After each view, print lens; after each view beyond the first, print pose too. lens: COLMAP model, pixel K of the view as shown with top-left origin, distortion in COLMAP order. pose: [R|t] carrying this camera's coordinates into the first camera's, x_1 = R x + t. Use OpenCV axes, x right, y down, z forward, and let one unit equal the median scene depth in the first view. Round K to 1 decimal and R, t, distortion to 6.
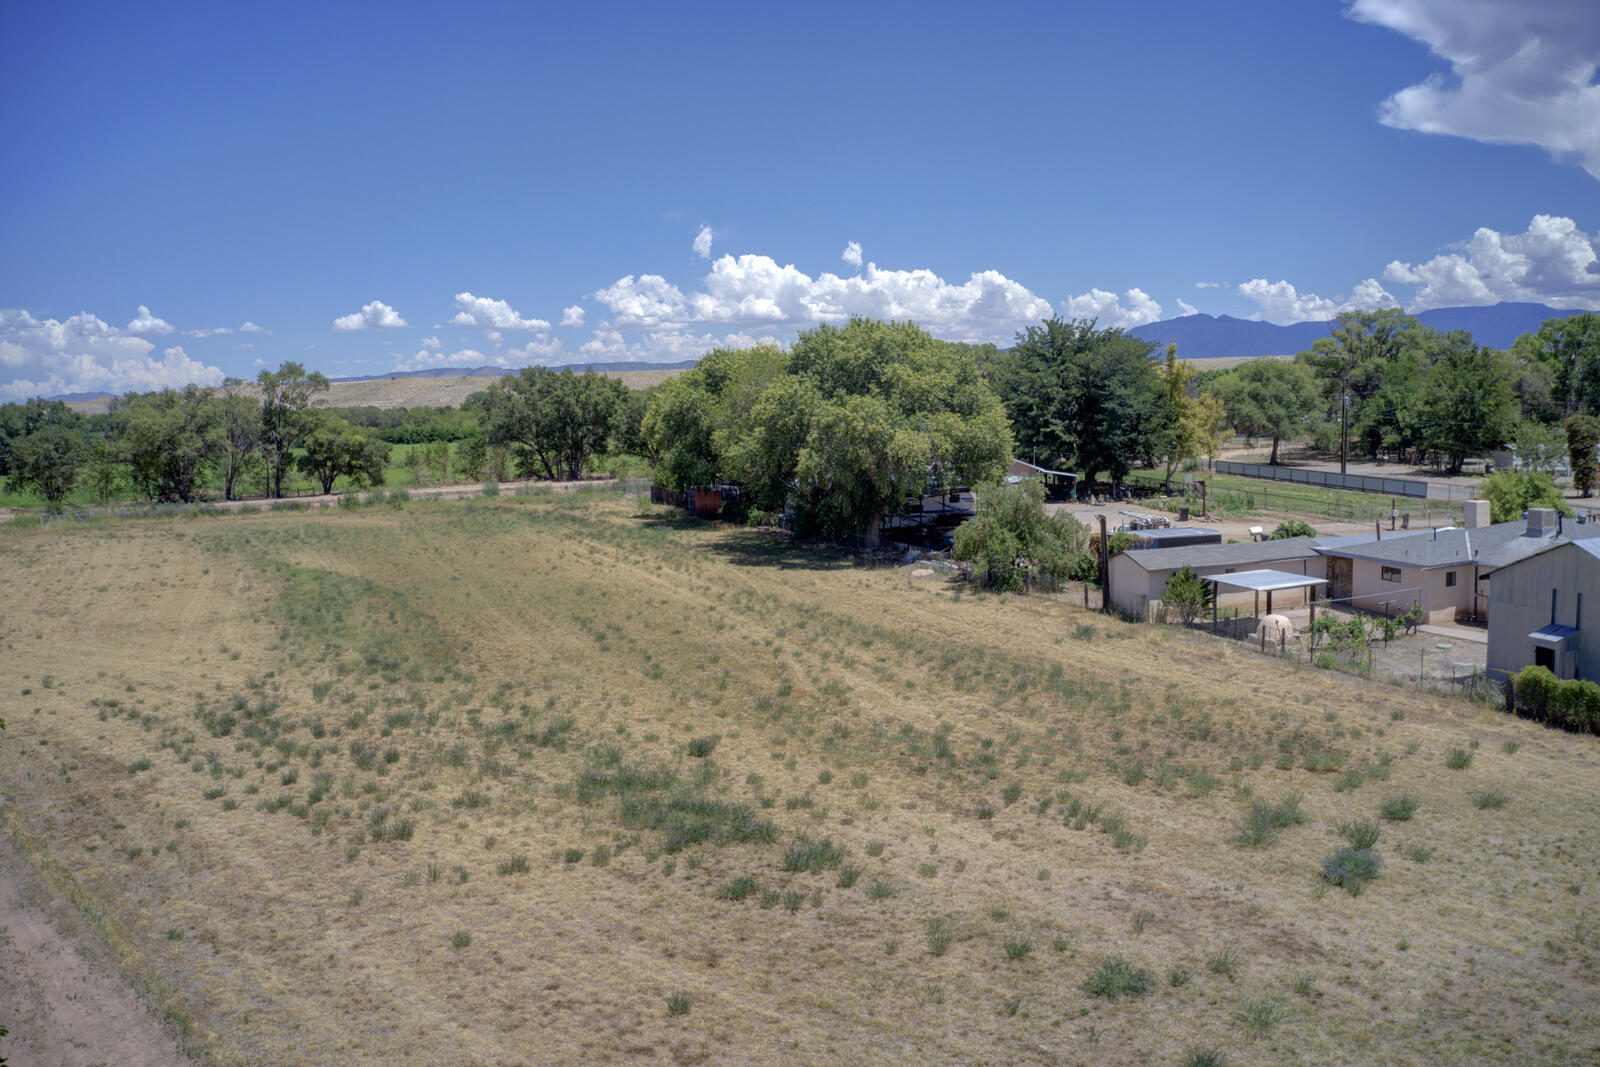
lens RADIAL K [[1267.5, 0, 793.2], [0, 1267.5, 515.2], [0, 0, 1]] dist [-0.197591, 0.022334]
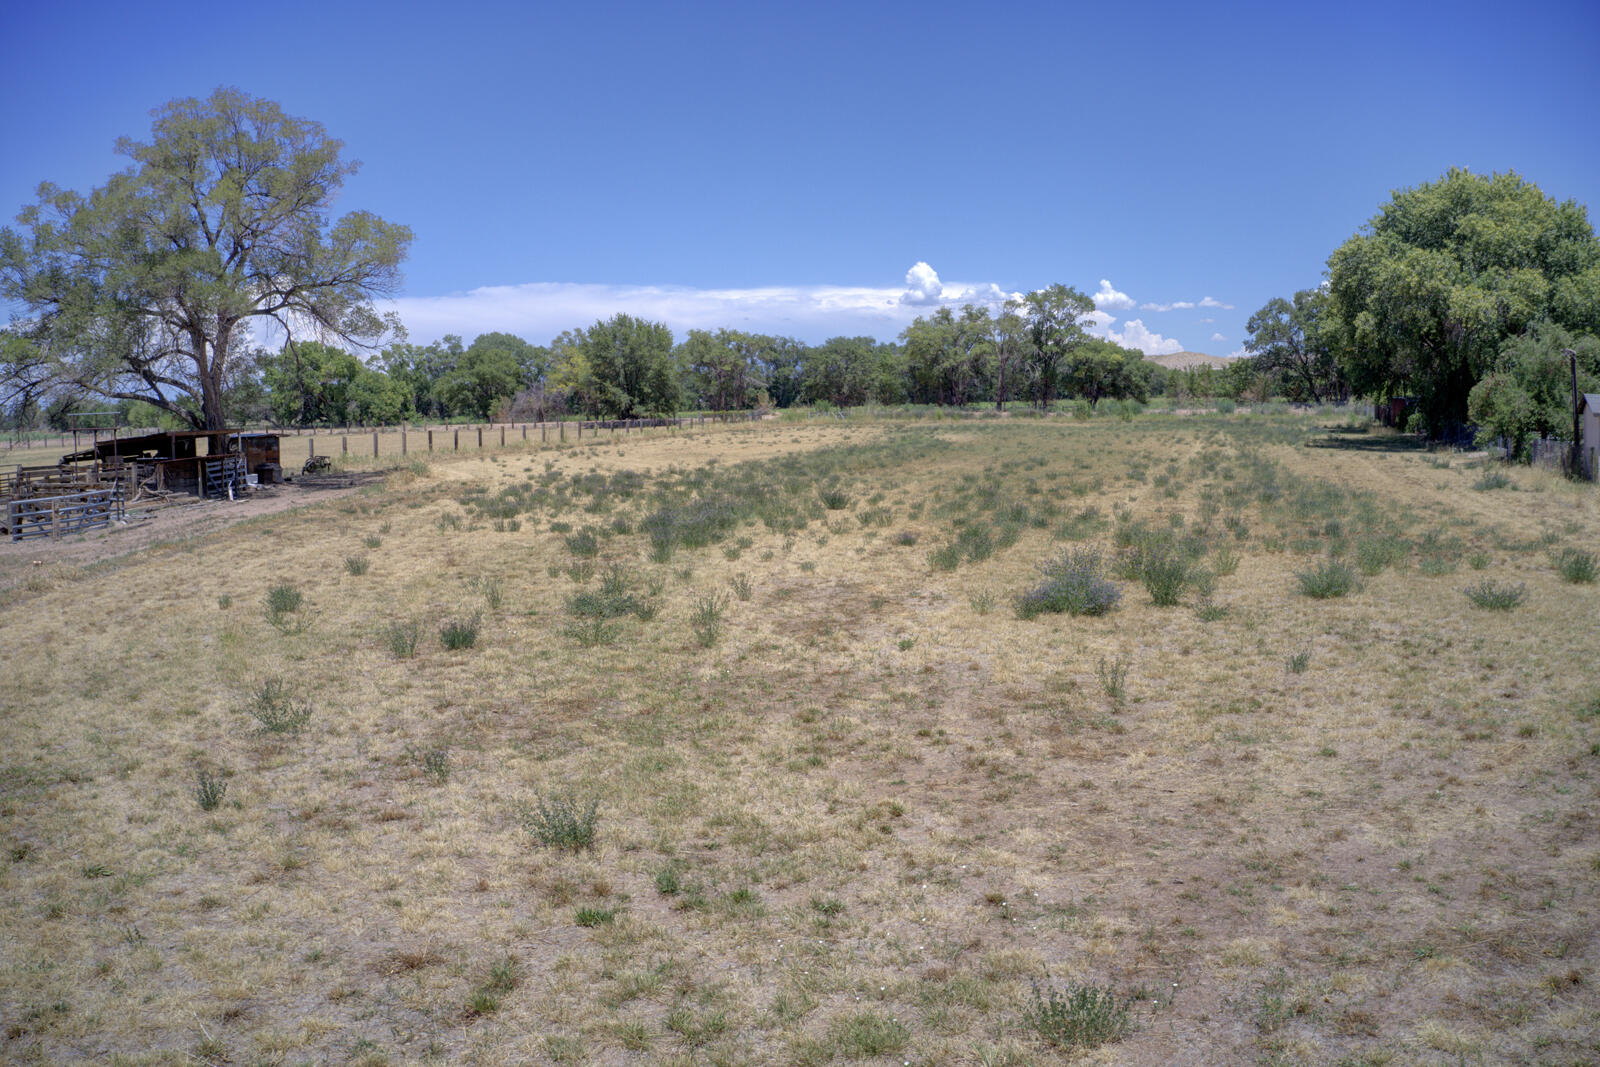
lens RADIAL K [[1267.5, 0, 793.2], [0, 1267.5, 515.2], [0, 0, 1]] dist [-0.197591, 0.022334]
pose [[0.737422, 0.075152, -0.671238, 0.265033], [-0.062843, 0.997114, 0.042599, 0.070783], [0.672502, 0.010769, 0.740017, 0.104691]]
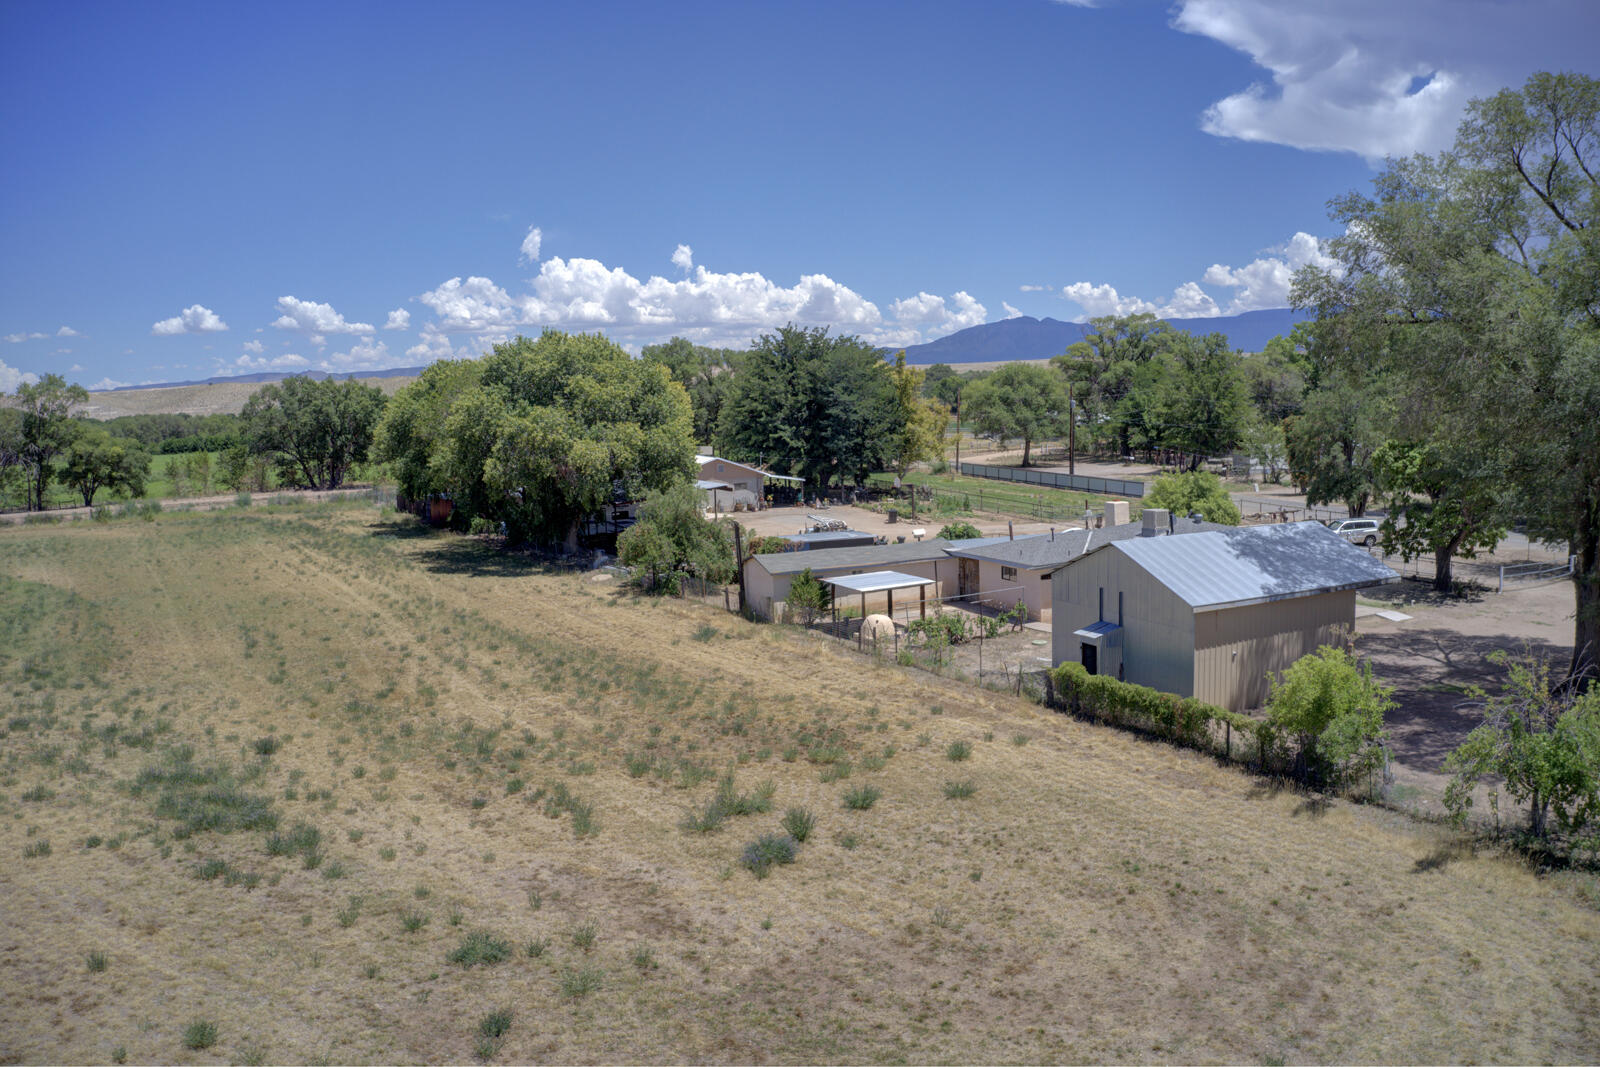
lens RADIAL K [[1265.4, 0, 798.1], [0, 1265.4, 514.0], [0, 0, 1]] dist [-0.200464, 0.025778]
pose [[0.990576, -0.012824, 0.136359, 0.108060], [0.013224, 0.999910, -0.002032, -0.002179], [-0.136321, 0.003816, 0.990657, -0.036640]]
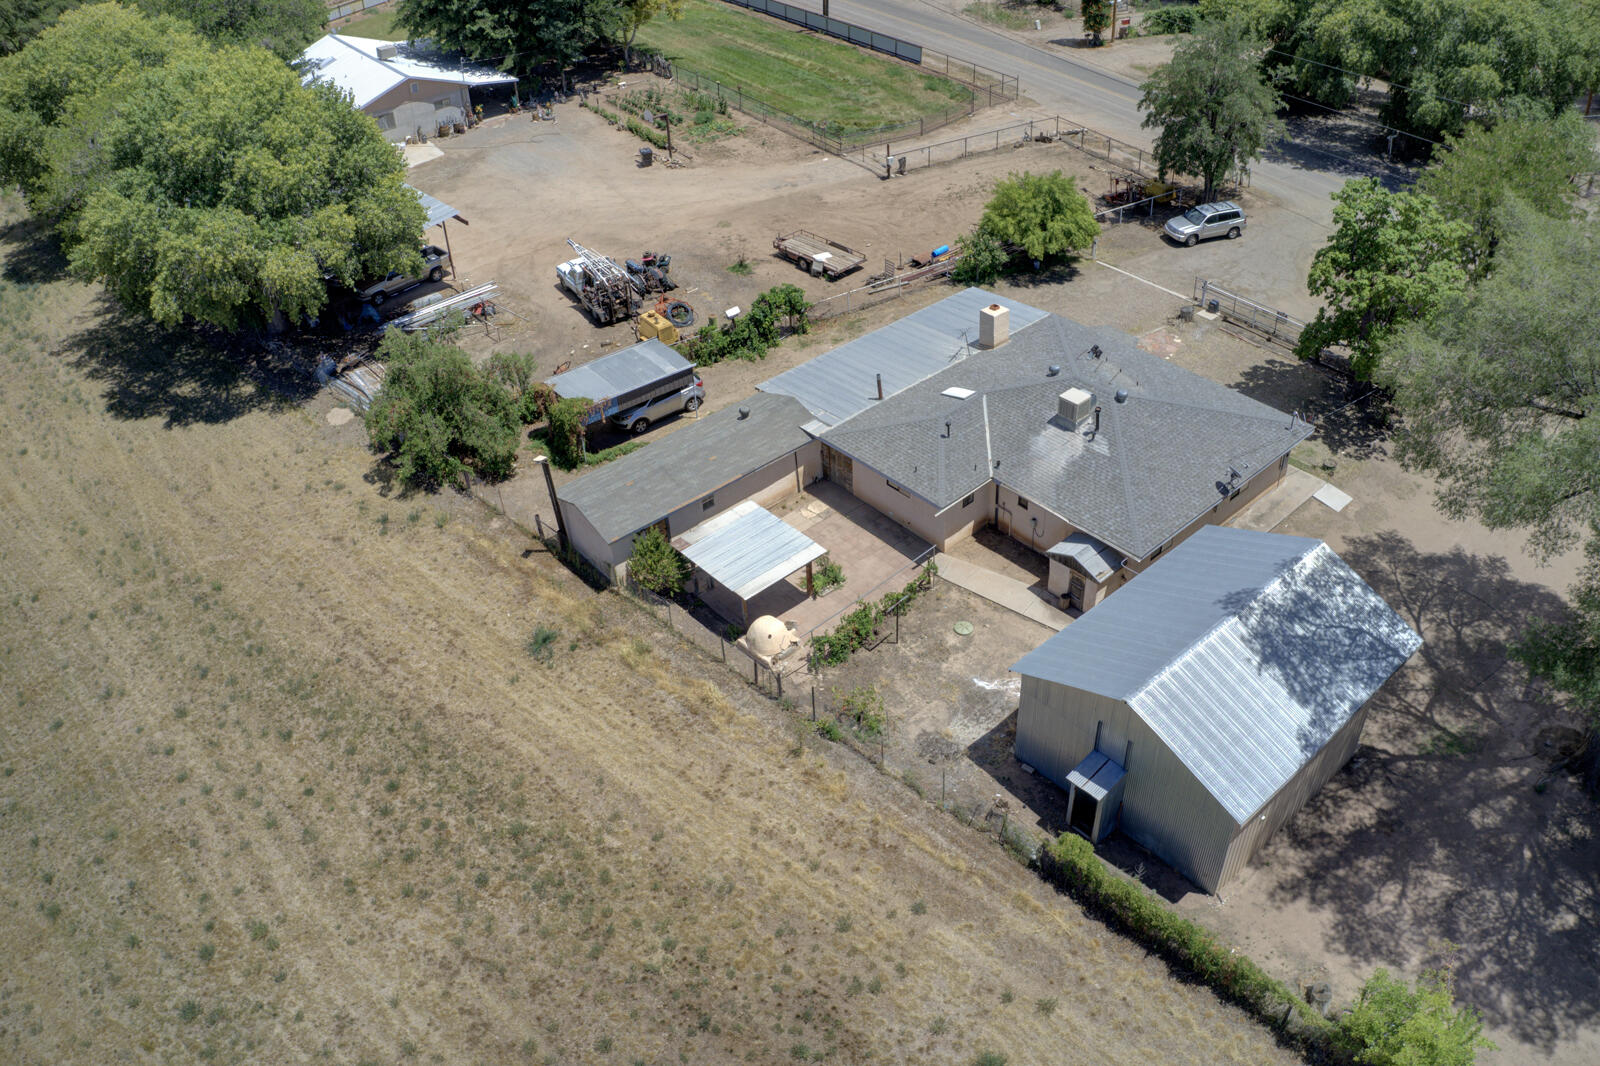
lens RADIAL K [[1267.5, 0, 793.2], [0, 1267.5, 514.7], [0, 0, 1]] dist [-0.197591, 0.022334]
pose [[0.917373, -0.246070, 0.312852, 0.094302], [0.055739, 0.857680, 0.511154, -0.256068], [-0.394106, -0.451481, 0.800528, 0.200879]]
